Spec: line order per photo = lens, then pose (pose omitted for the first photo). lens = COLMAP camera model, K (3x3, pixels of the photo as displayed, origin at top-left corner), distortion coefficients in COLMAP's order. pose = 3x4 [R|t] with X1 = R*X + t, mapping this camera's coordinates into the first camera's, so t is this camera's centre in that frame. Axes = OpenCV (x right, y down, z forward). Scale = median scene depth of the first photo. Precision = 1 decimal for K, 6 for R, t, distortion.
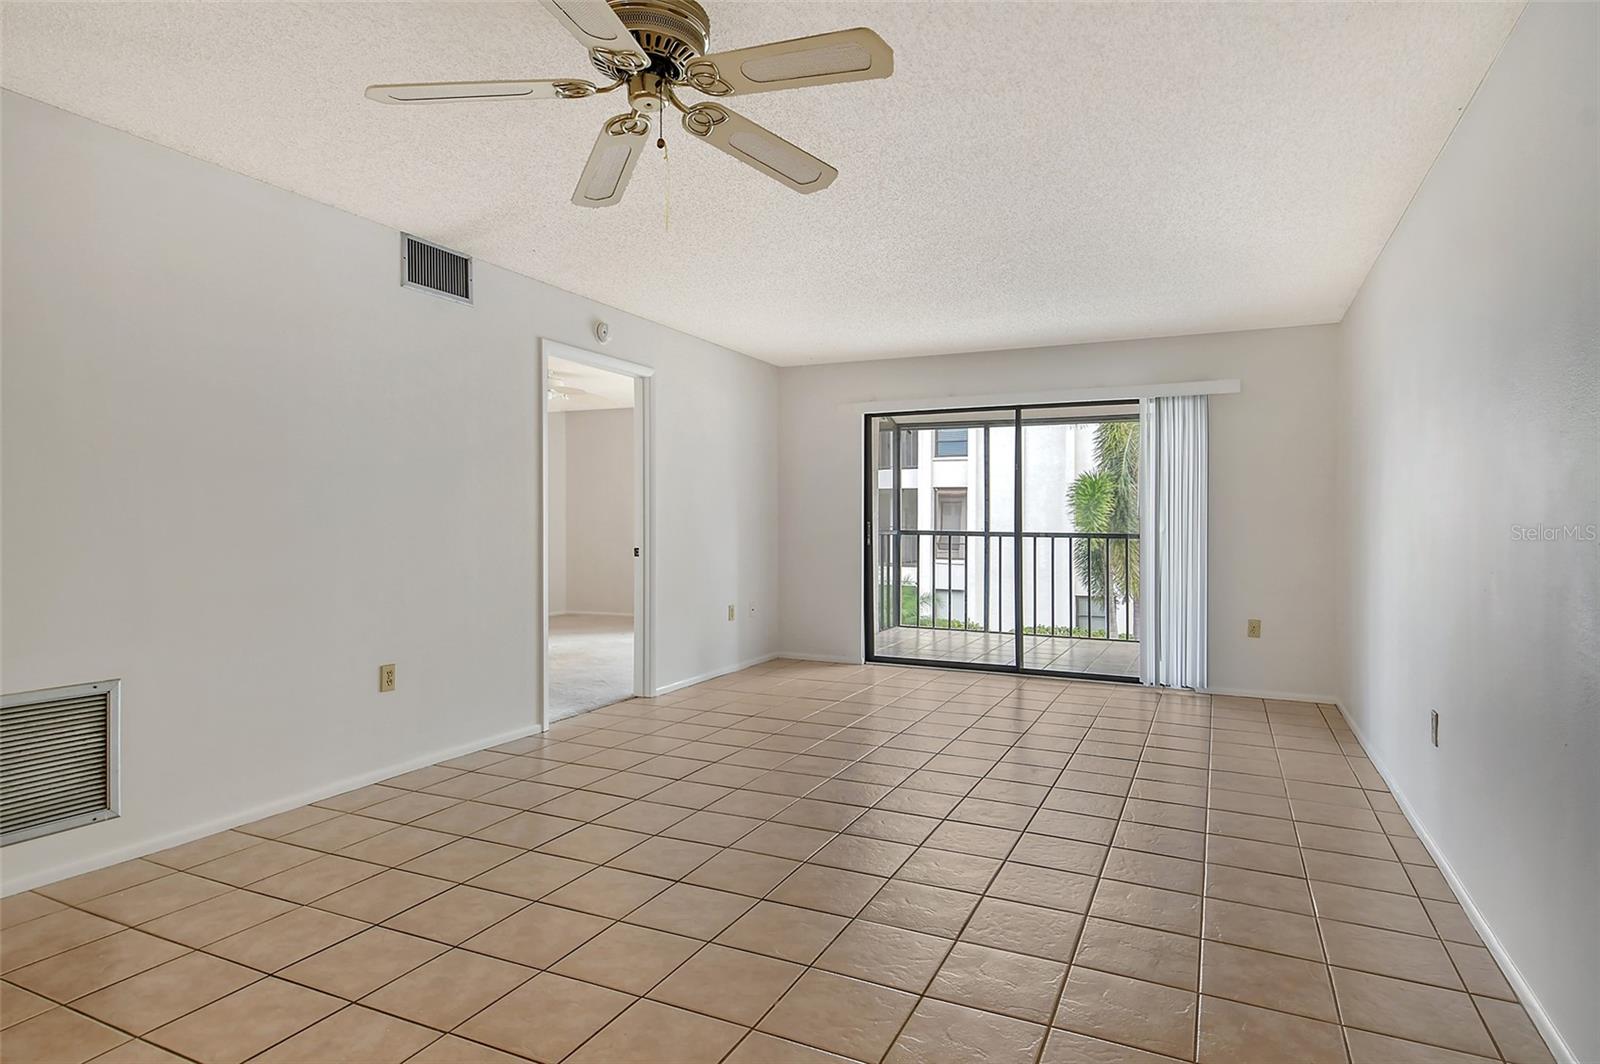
lens RADIAL K [[884.2, 0, 827.7], [0, 884.2, 515.9], [0, 0, 1]] dist [0.023174, -0.001194]
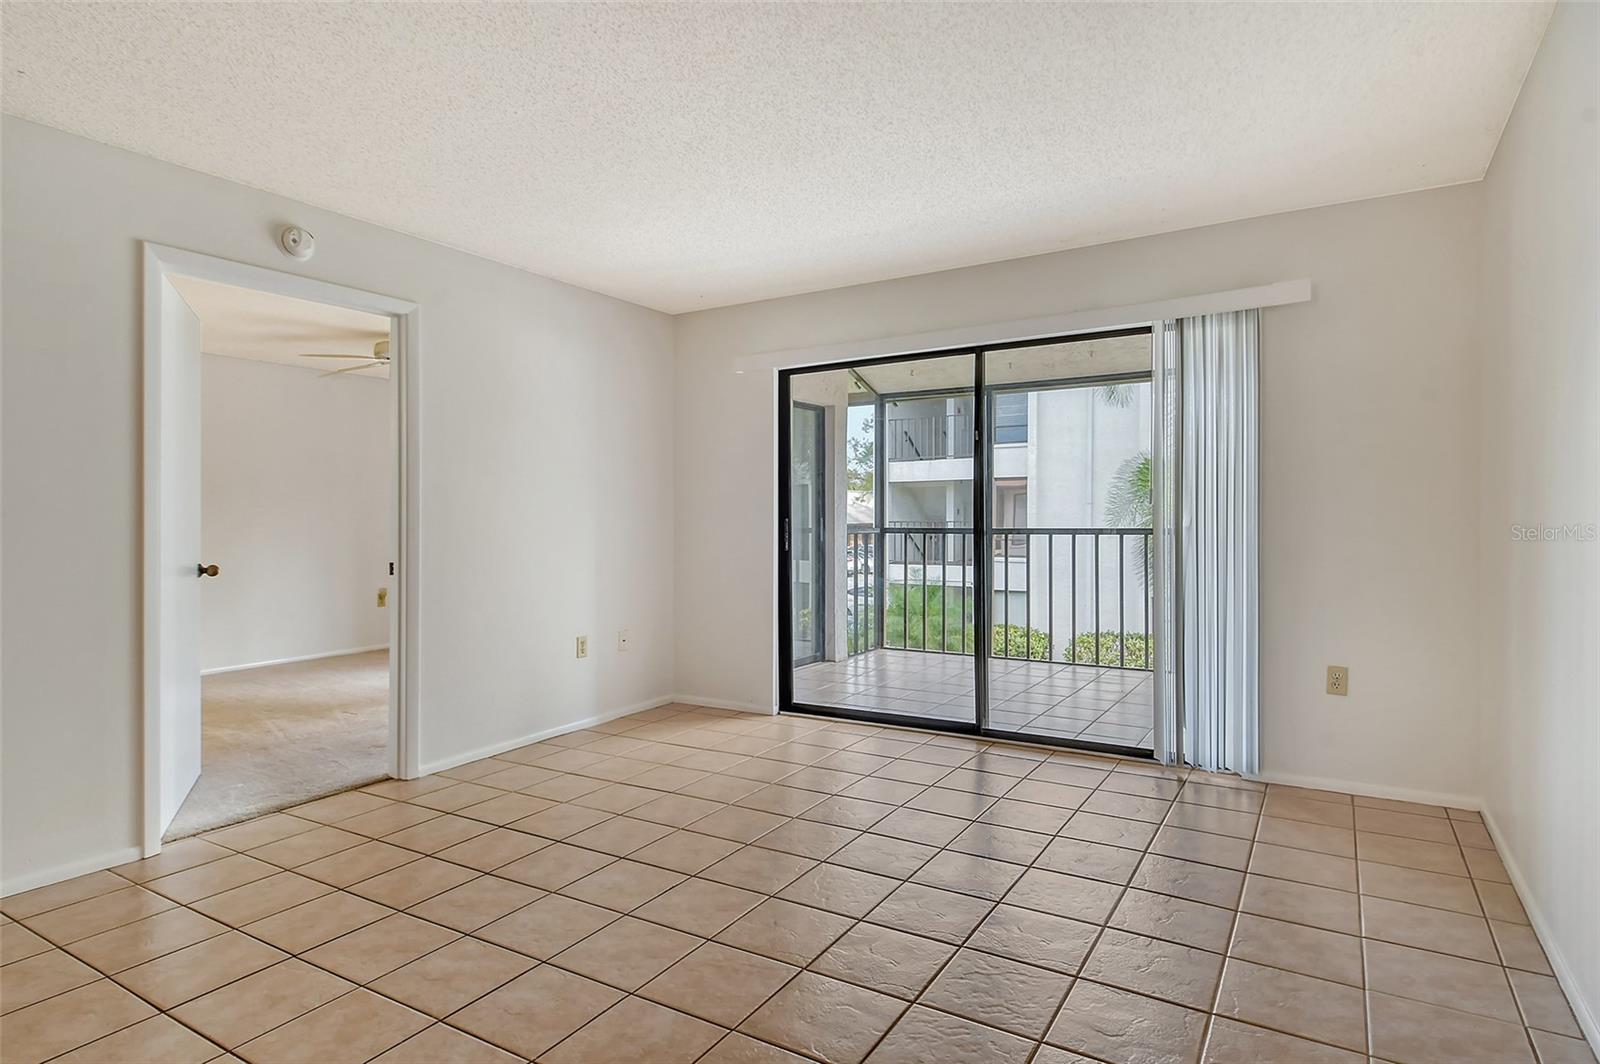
lens RADIAL K [[875.6, 0, 818.3], [0, 875.6, 531.4], [0, 0, 1]] dist [0.035411, -0.024506]
pose [[0.993286, -0.014901, -0.114725, 0.182881], [0.017373, 0.999637, 0.020579, 0.003143], [0.114377, -0.022434, 0.993184, 0.330383]]
